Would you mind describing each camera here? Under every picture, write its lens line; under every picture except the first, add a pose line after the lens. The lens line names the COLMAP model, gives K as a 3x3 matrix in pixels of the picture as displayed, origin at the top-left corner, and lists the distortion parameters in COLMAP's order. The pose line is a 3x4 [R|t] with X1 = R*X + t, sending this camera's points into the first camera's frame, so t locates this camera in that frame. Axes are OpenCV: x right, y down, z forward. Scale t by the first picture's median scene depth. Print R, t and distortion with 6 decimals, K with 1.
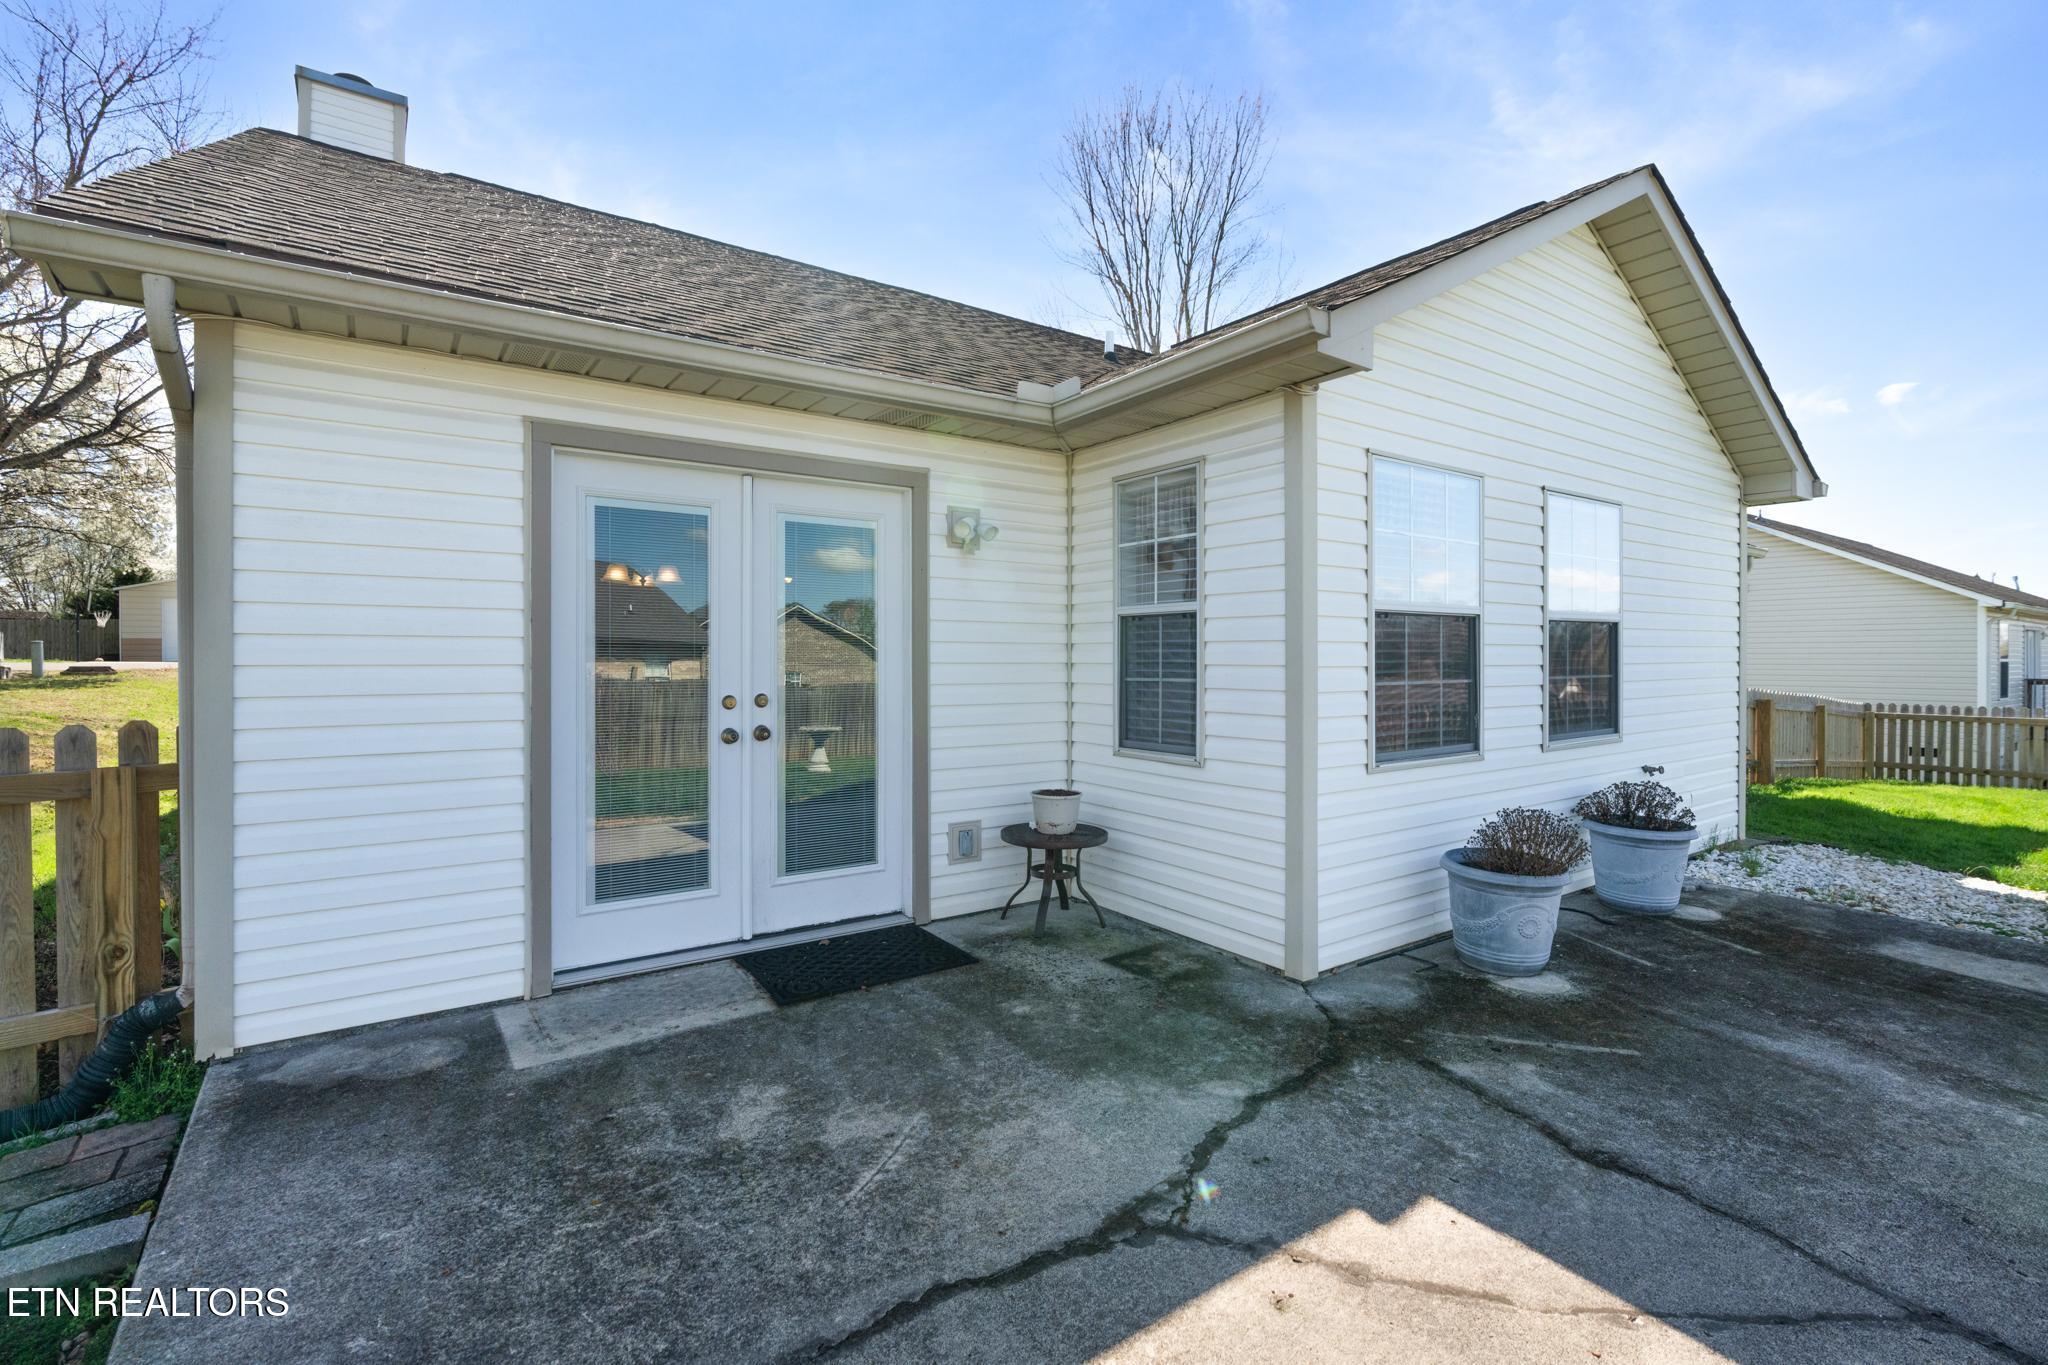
lens RADIAL K [[960.4, 0, 1054.1], [0, 960.4, 670.0], [0, 0, 1]] dist [-0.012067, -0.000066]
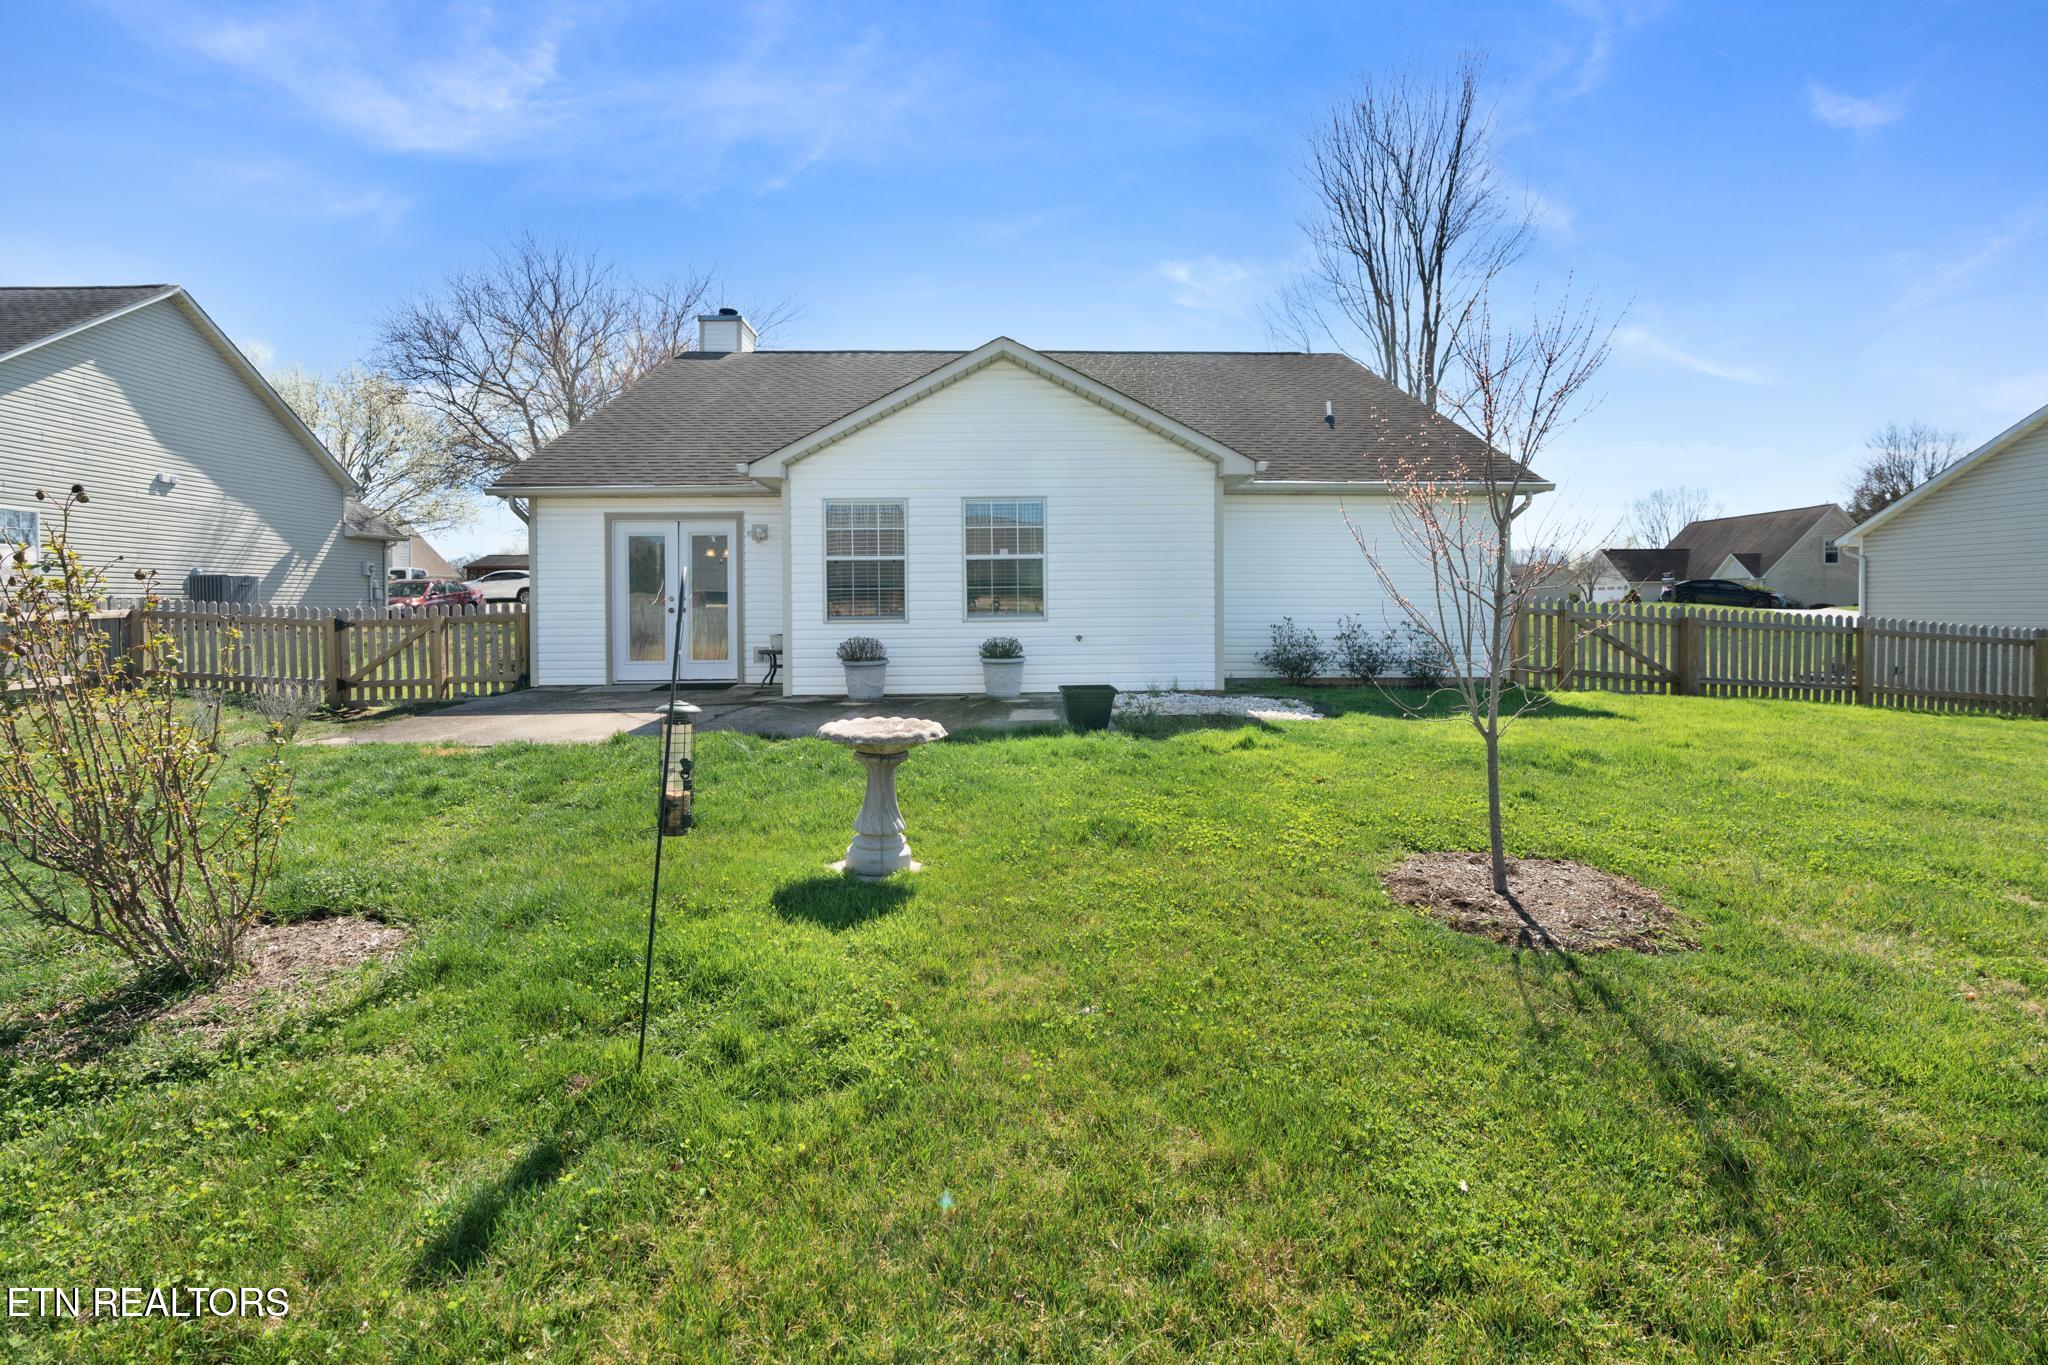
lens RADIAL K [[959.4, 0, 1018.2], [0, 959.4, 620.7], [0, 0, 1]] dist [-0.021624, 0.000104]
pose [[0.822253, 0.002544, -0.569116, 2.012994], [0.003540, 0.999948, 0.009584, 0.069114], [0.569111, -0.009895, 0.822201, -0.736699]]
